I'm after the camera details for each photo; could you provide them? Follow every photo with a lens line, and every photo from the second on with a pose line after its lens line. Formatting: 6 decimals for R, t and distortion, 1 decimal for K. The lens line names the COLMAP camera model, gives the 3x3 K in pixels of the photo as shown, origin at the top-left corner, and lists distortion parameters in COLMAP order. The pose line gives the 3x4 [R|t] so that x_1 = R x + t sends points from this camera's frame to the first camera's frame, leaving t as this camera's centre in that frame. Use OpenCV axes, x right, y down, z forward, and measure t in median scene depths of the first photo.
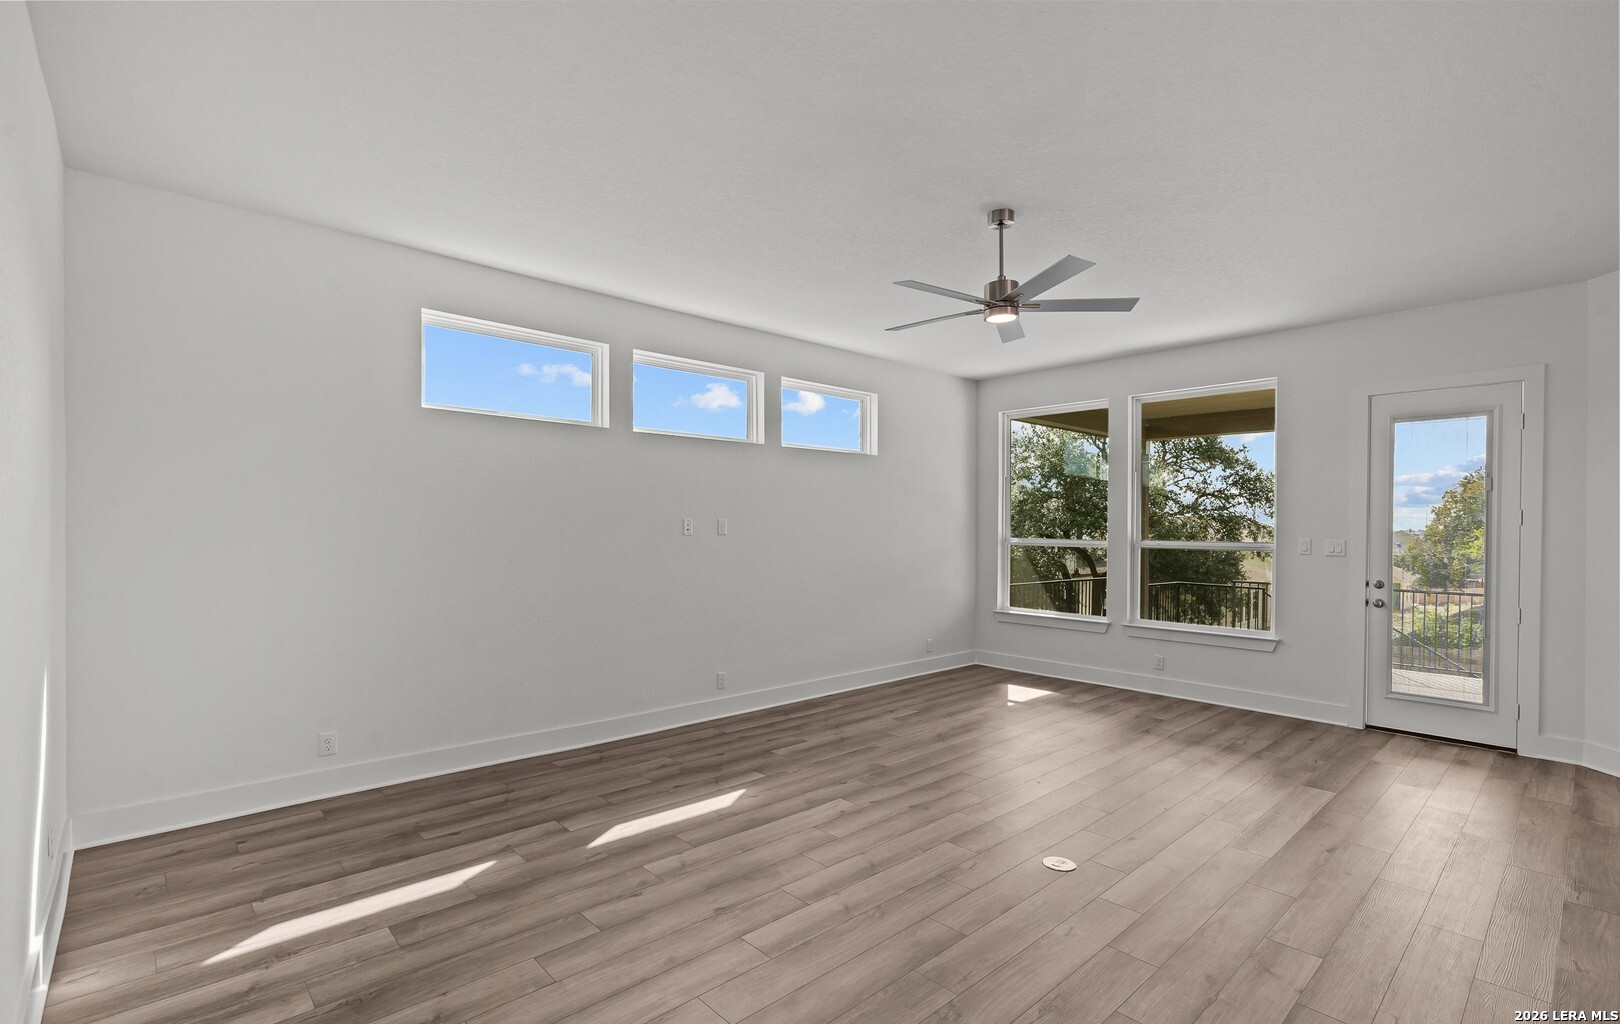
lens RADIAL K [[739.0, 0, 810.9], [0, 739.0, 524.4], [0, 0, 1]] dist [-0.008161, 0.000818]
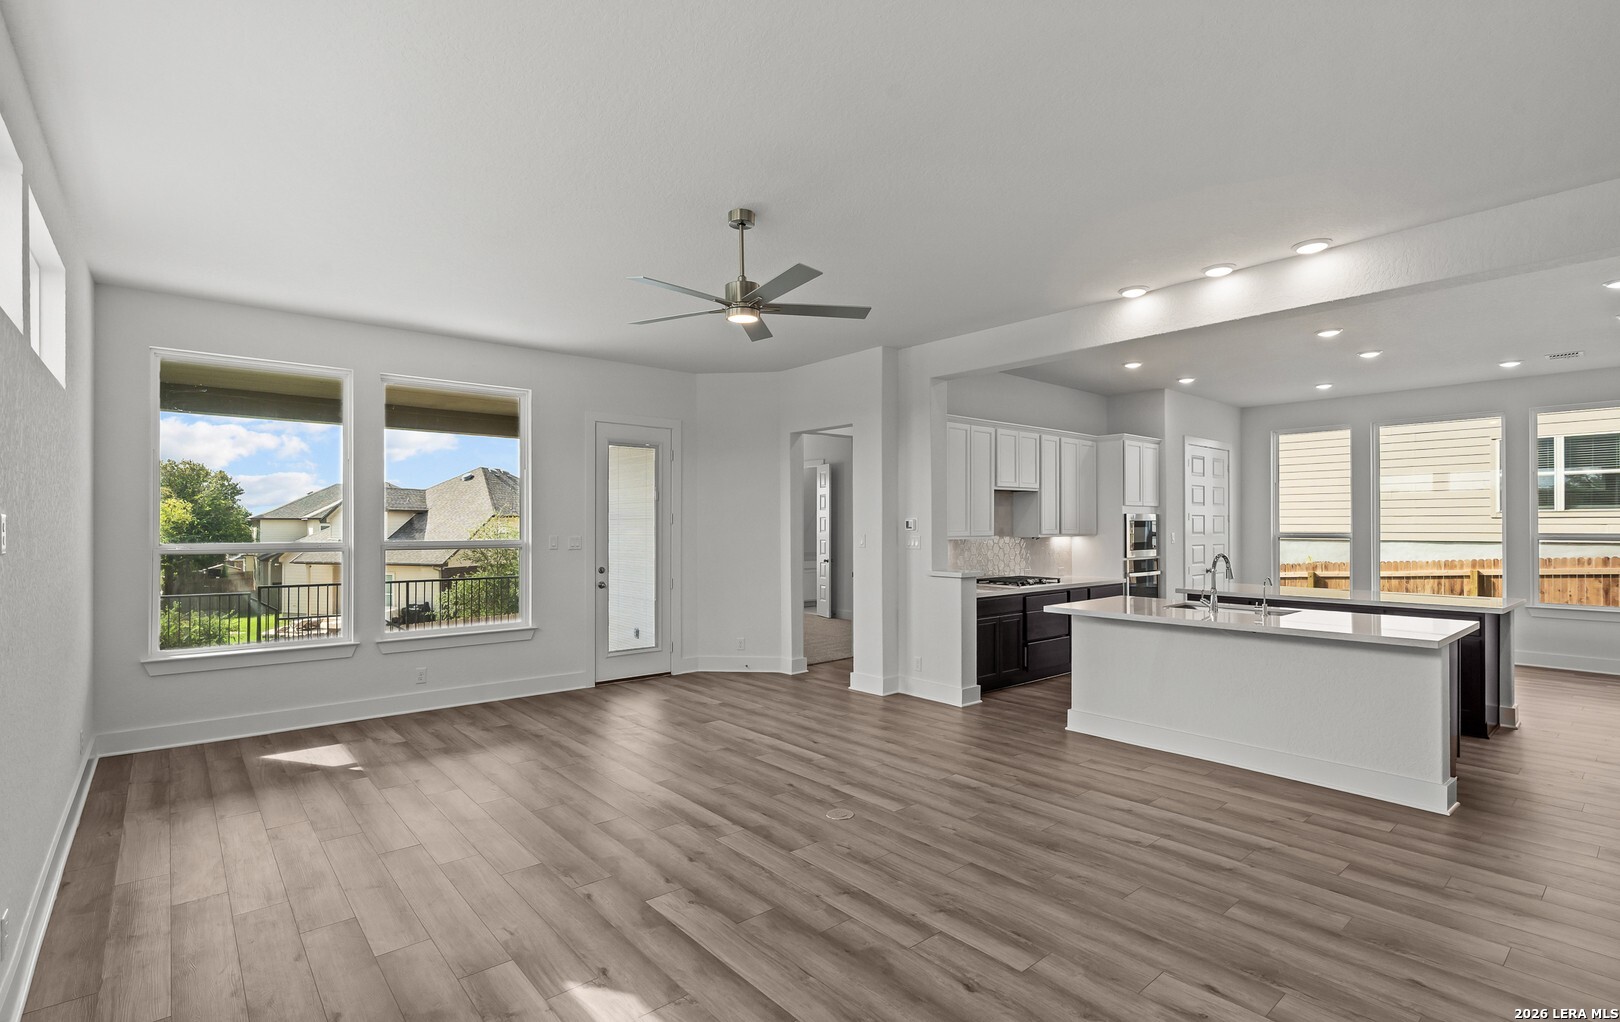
lens RADIAL K [[739.0, 0, 798.9], [0, 739.0, 522.6], [0, 0, 1]] dist [-0.008161, 0.000818]
pose [[0.053636, -0.001782, 0.998559, -0.553404], [-0.001360, 0.999997, 0.001857, -0.005665], [-0.998560, -0.001458, 0.053633, 0.655479]]
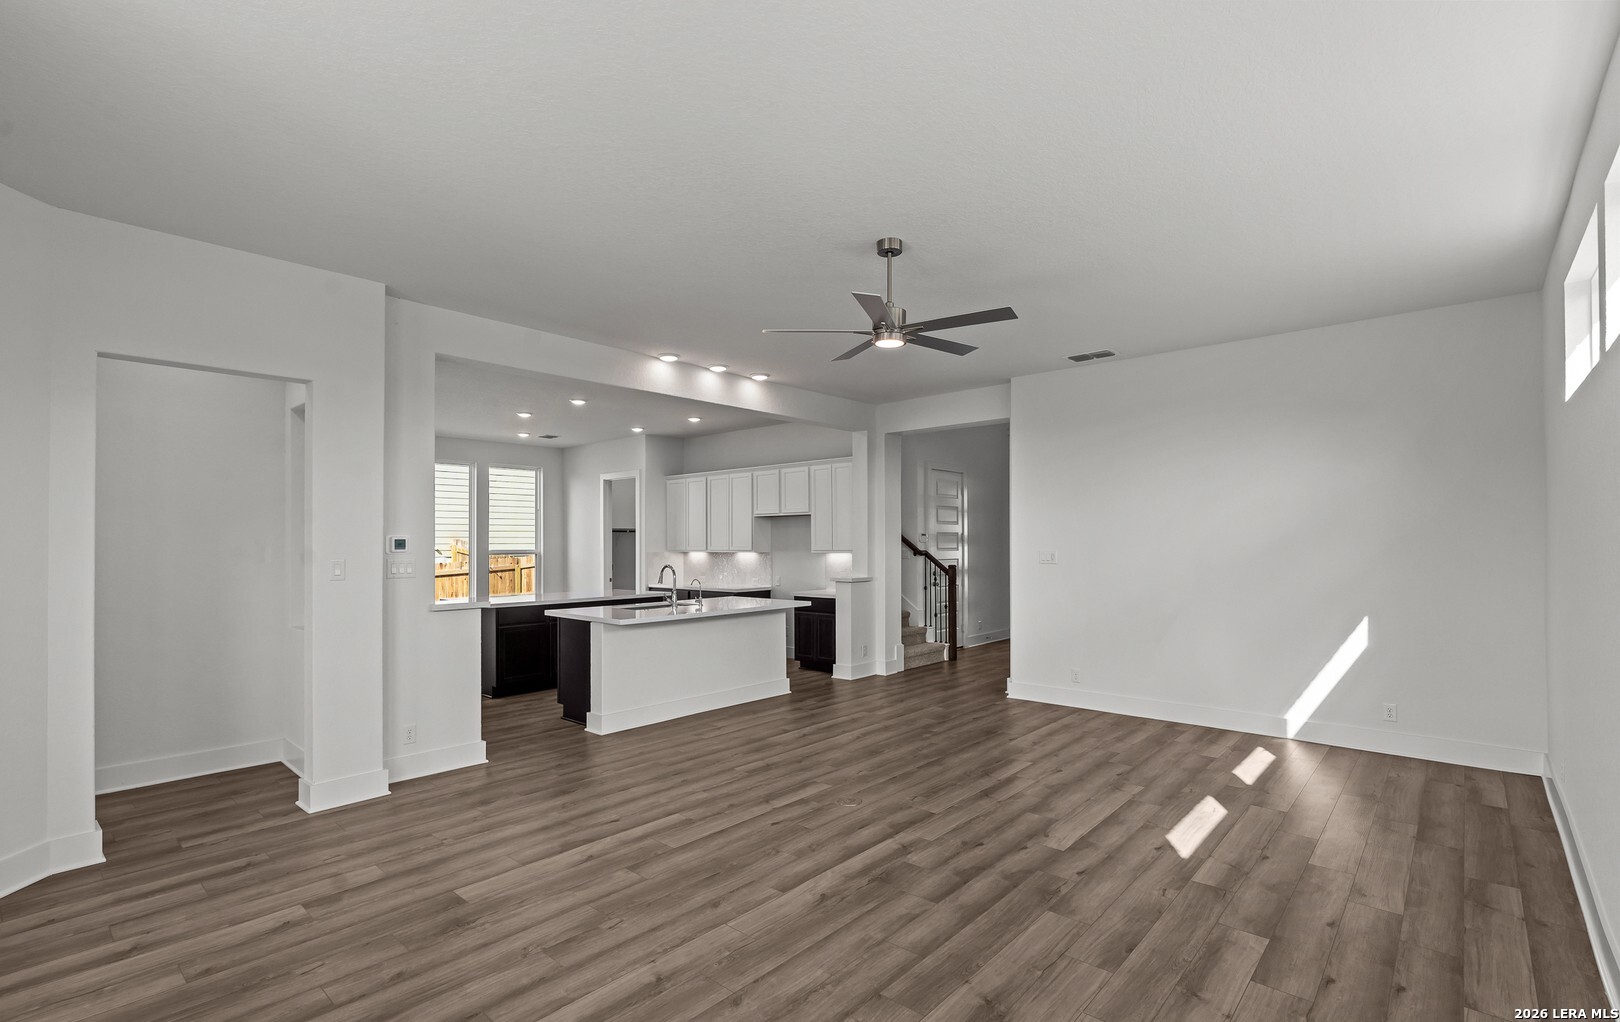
lens RADIAL K [[739.0, 0, 791.1], [0, 739.0, 533.5], [0, 0, 1]] dist [-0.008161, 0.000818]
pose [[-0.997719, -0.002249, -0.067463, 0.347874], [-0.001145, 0.999865, -0.016400, 0.001546], [0.067491, -0.016286, -0.997587, 1.518335]]
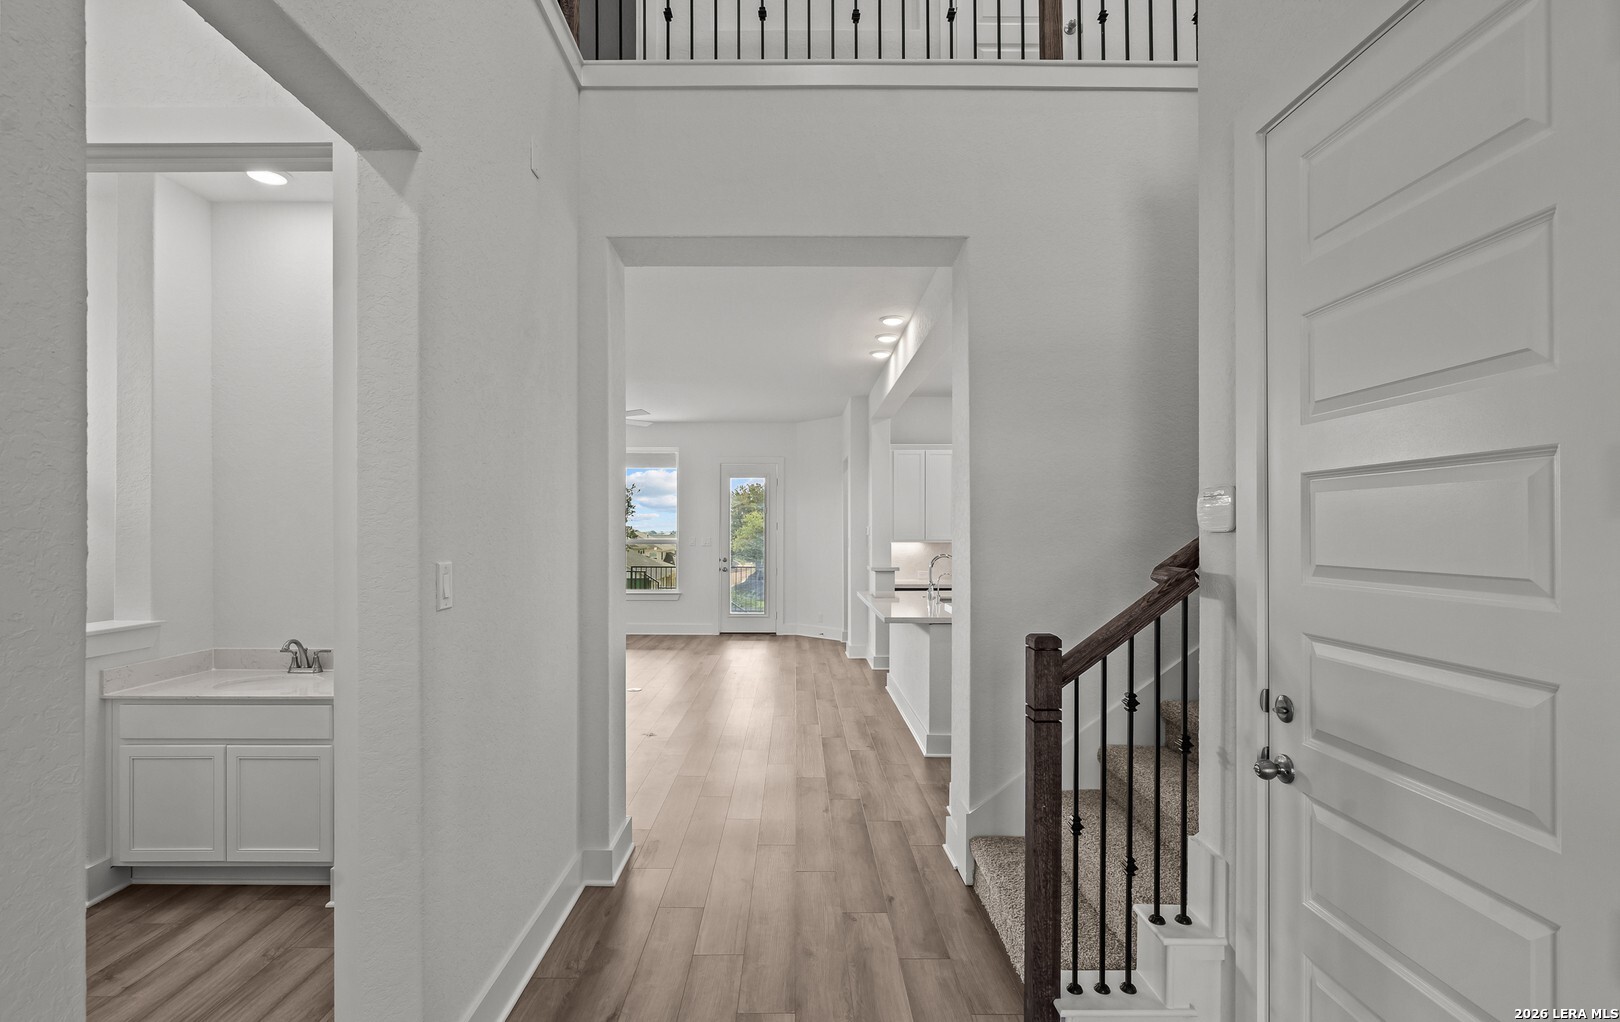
lens RADIAL K [[739.0, 0, 800.5], [0, 739.0, 518.2], [0, 0, 1]] dist [-0.008161, 0.000818]
pose [[0.679710, -0.000307, 0.733481, -0.602039], [0.007339, 0.999953, -0.006383, -0.017838], [-0.733444, 0.009721, 0.679680, -0.550826]]
